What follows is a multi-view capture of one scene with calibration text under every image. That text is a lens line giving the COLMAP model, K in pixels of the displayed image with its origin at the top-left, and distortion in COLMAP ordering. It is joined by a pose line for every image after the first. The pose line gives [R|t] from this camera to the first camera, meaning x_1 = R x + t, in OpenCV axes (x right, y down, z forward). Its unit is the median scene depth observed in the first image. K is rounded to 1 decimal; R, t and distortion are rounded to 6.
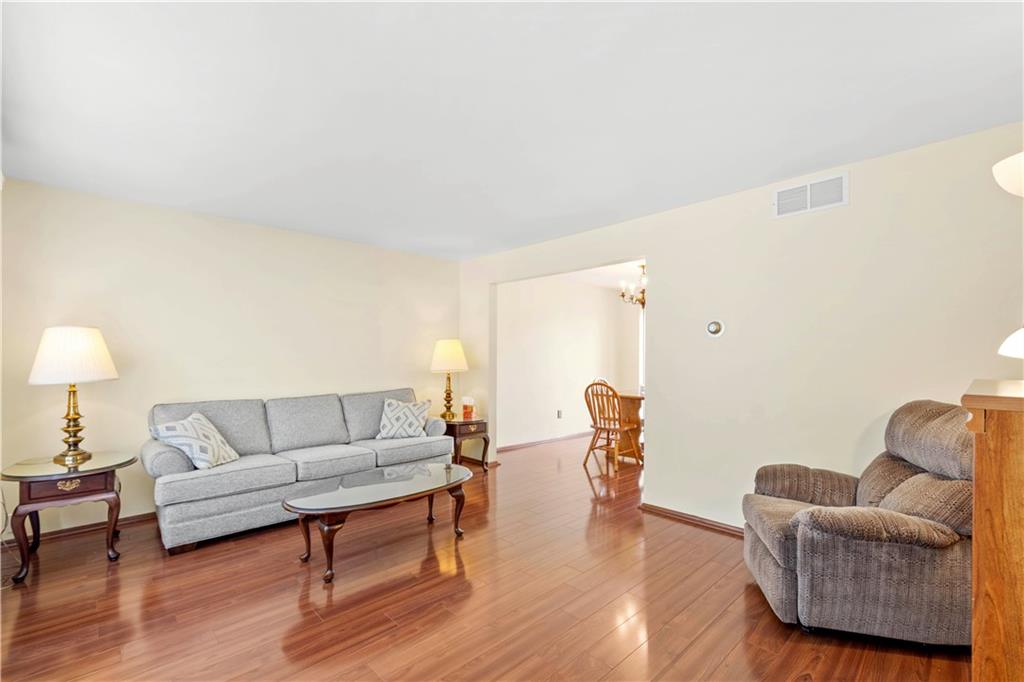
lens RADIAL K [[450.4, 0, 518.9], [0, 450.4, 361.6], [0, 0, 1]] dist [0.007233, -0.001027]
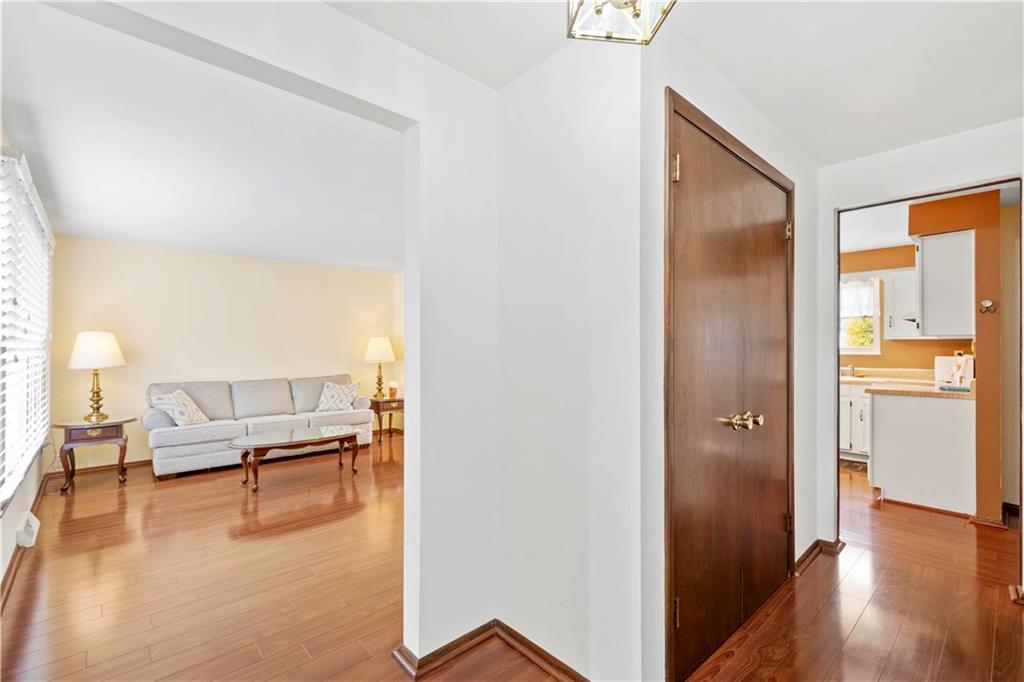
lens RADIAL K [[450.4, 0, 518.6], [0, 450.4, 352.3], [0, 0, 1]] dist [0.007233, -0.001027]
pose [[0.999840, -0.003695, -0.017486, 0.432673], [0.003592, 0.999976, -0.005944, 0.006883], [0.017507, 0.005881, 0.999829, -0.466113]]
